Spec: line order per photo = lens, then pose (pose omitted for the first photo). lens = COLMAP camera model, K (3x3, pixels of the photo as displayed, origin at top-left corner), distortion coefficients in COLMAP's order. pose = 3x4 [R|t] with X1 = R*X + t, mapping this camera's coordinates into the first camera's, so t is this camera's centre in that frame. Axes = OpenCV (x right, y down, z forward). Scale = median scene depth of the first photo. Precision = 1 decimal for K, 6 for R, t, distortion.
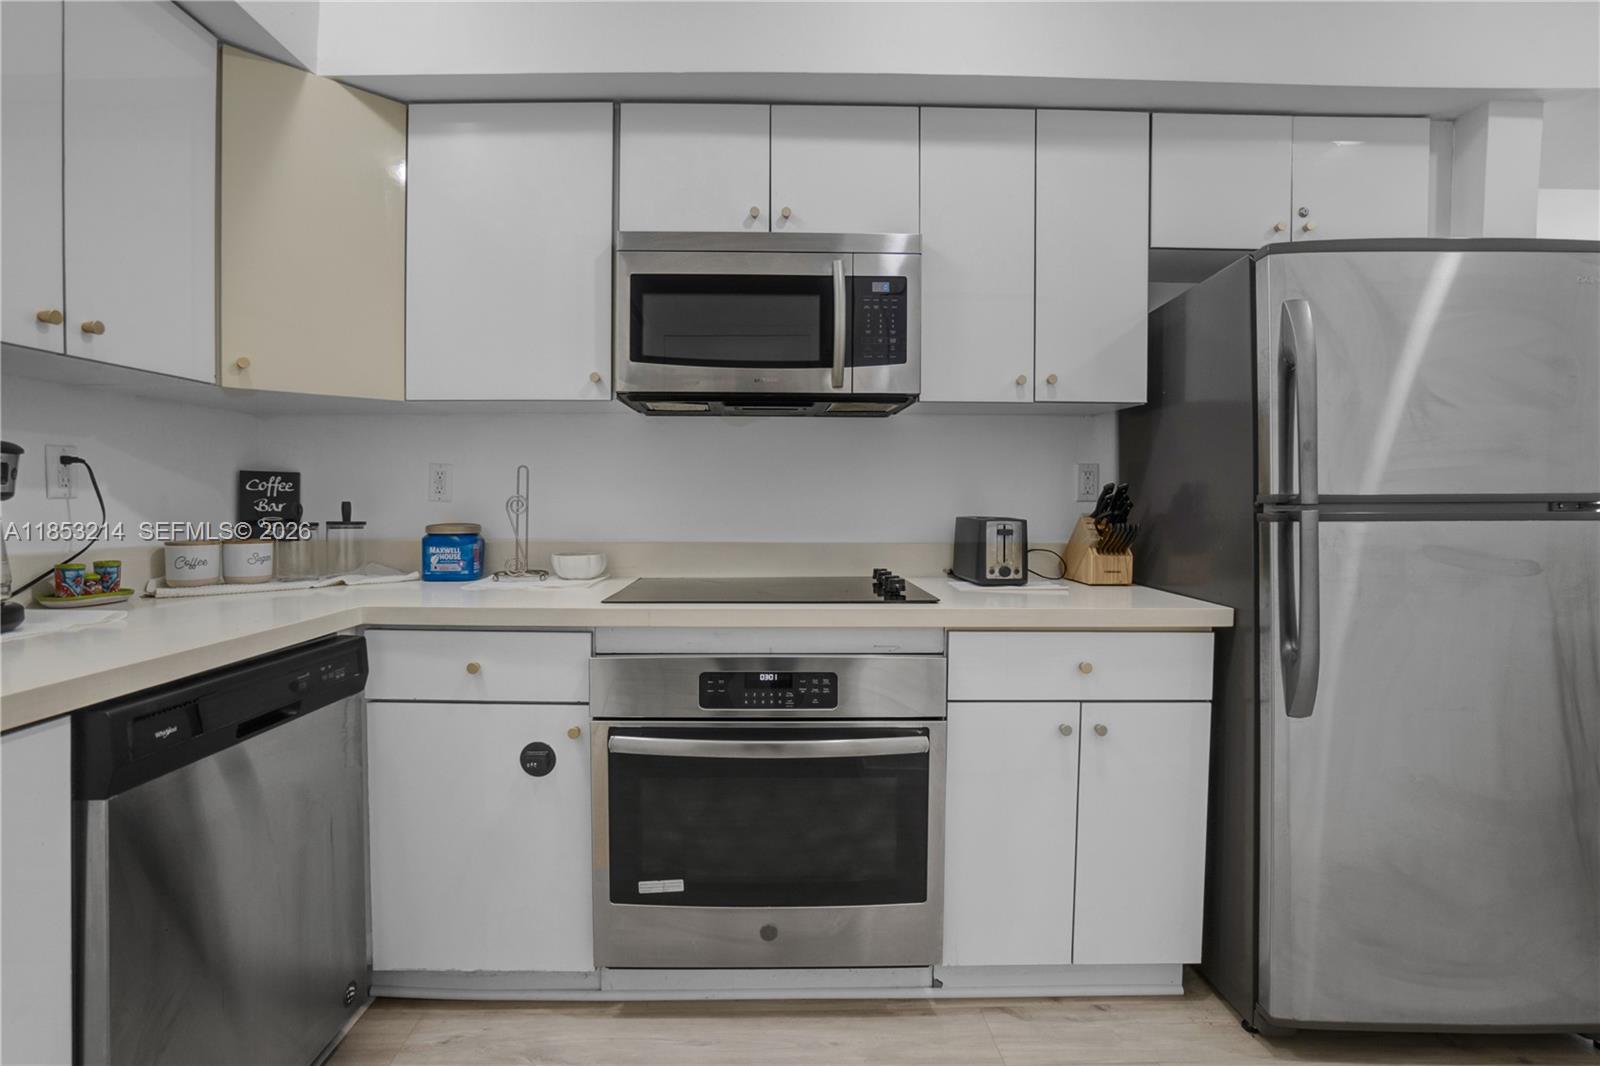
lens RADIAL K [[748.6, 0, 782.1], [0, 748.6, 509.2], [0, 0, 1]] dist [-0.062943, 0.025700]
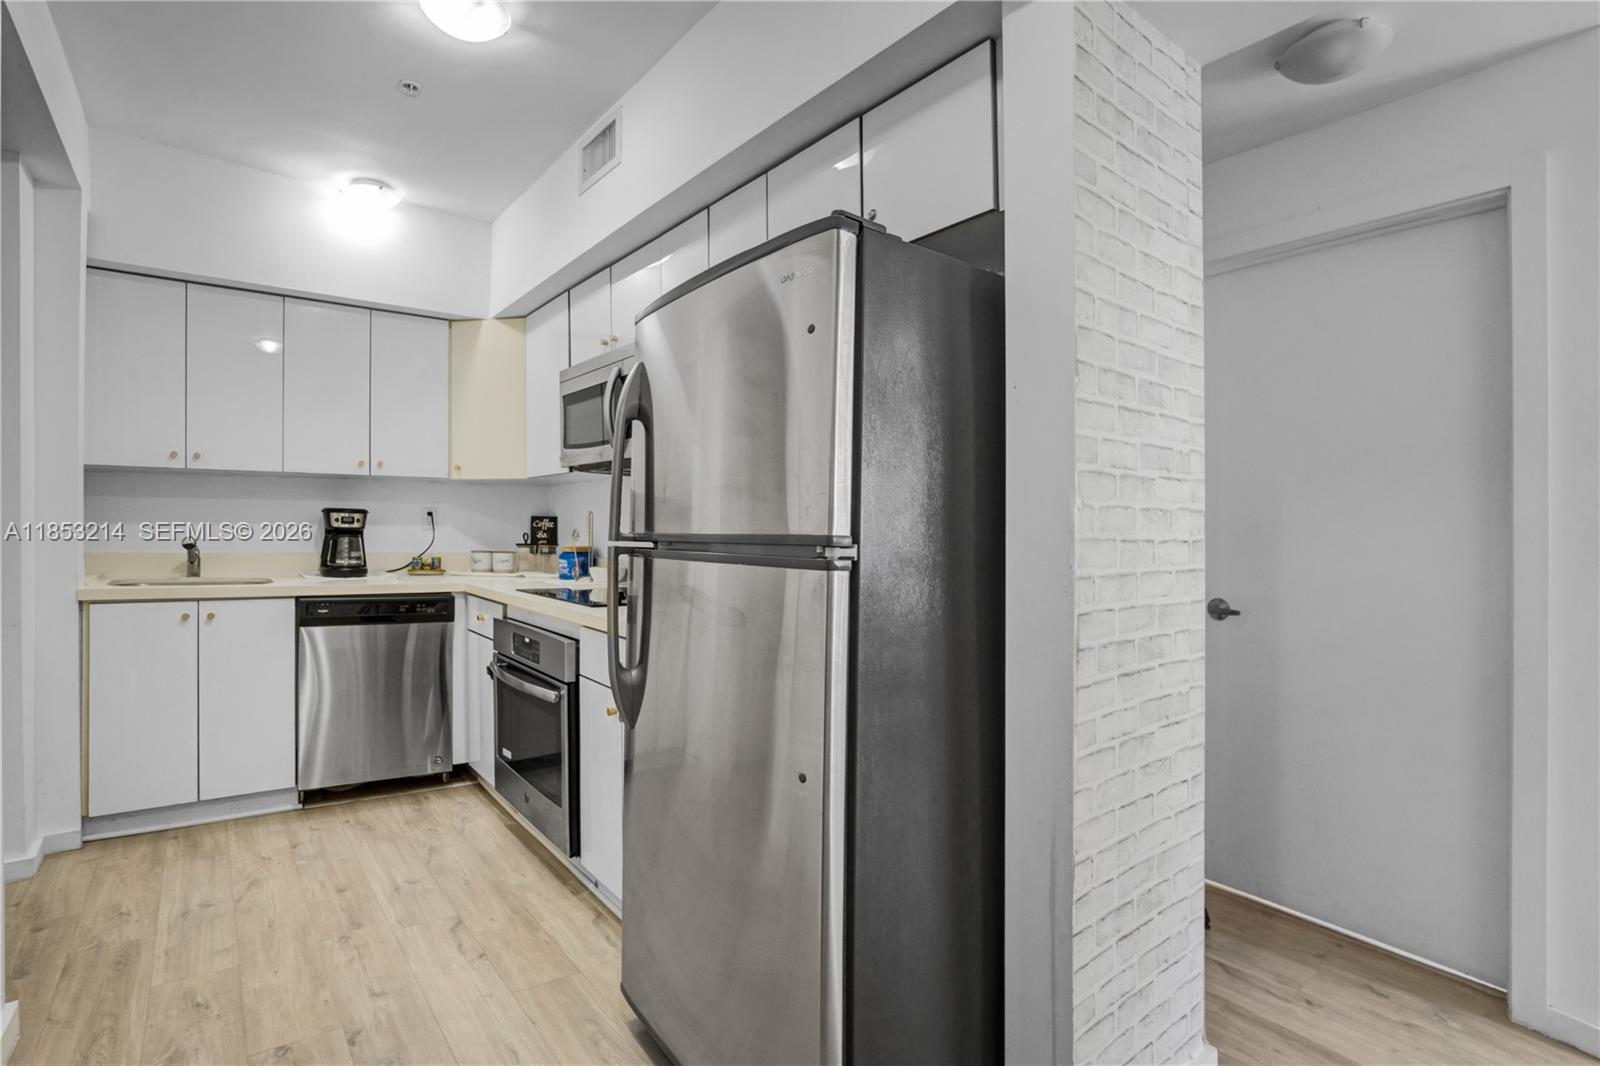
lens RADIAL K [[763.5, 0, 777.5], [0, 763.5, 539.2], [0, 0, 1]] dist [-0.064506, 0.027073]
pose [[0.596657, 0.015375, -0.802349, 1.456300], [-0.022708, 0.999740, 0.002271, -0.012809], [0.802175, 0.016865, 0.596851, 0.388882]]
